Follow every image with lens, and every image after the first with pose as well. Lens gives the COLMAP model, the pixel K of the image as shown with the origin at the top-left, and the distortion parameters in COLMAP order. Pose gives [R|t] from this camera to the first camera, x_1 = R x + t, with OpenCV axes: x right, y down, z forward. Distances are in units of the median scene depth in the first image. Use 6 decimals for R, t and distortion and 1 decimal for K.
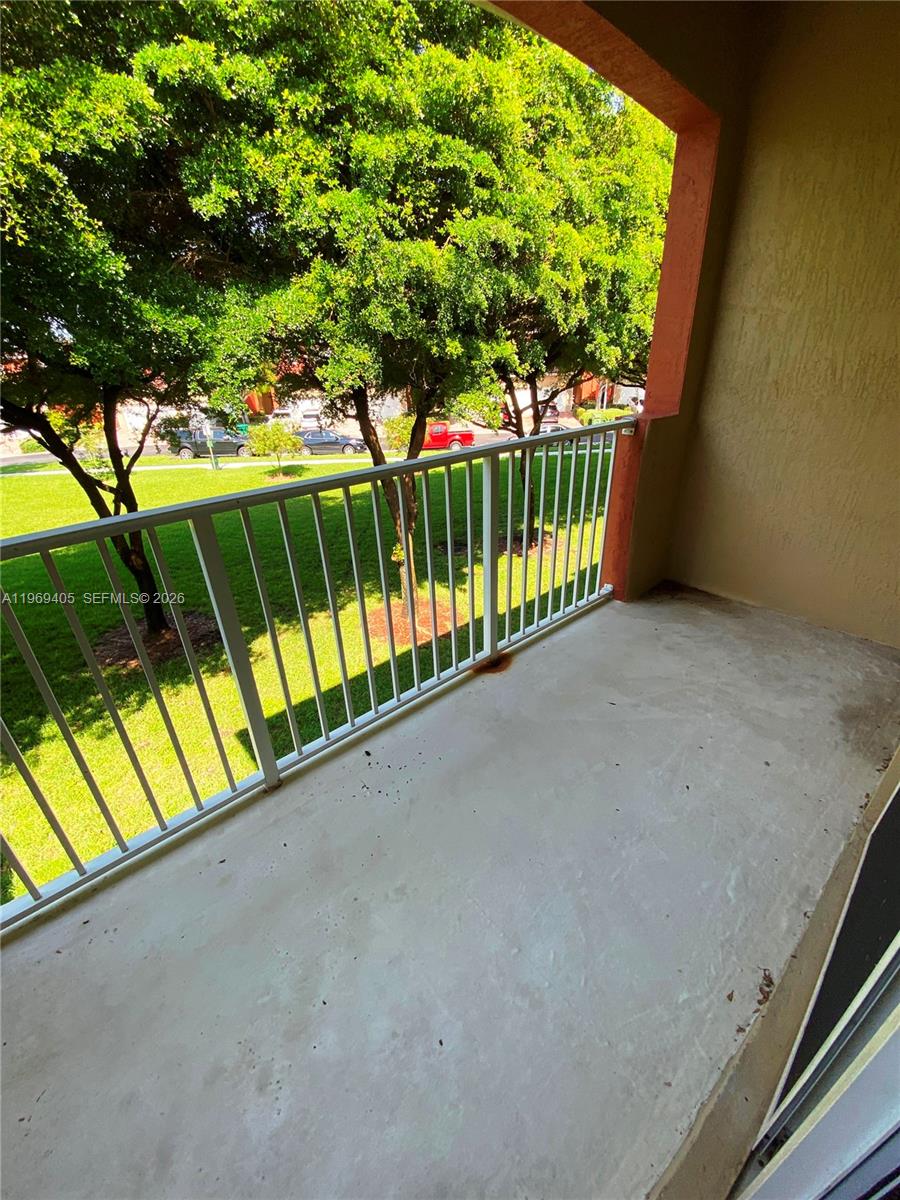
lens RADIAL K [[489.9, 0, 455.5], [0, 489.9, 599.6], [0, 0, 1]] dist [0.016753, -0.015652]
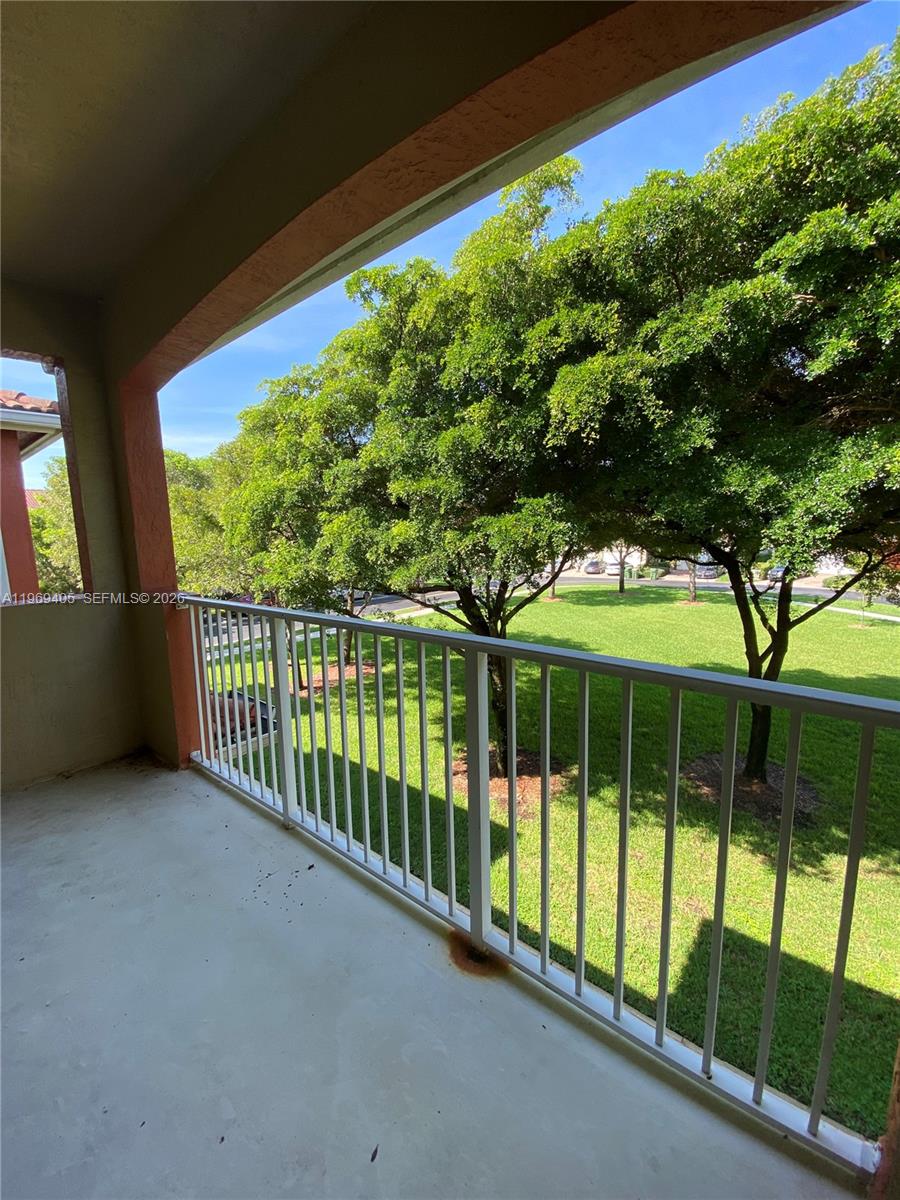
lens RADIAL K [[489.9, 0, 448.4], [0, 489.9, 605.3], [0, 0, 1]] dist [0.016753, -0.015652]
pose [[0.153628, 0.182467, -0.971136, 0.311536], [-0.420419, 0.901480, 0.102871, -0.170468], [0.894230, 0.392480, 0.215205, 0.311328]]
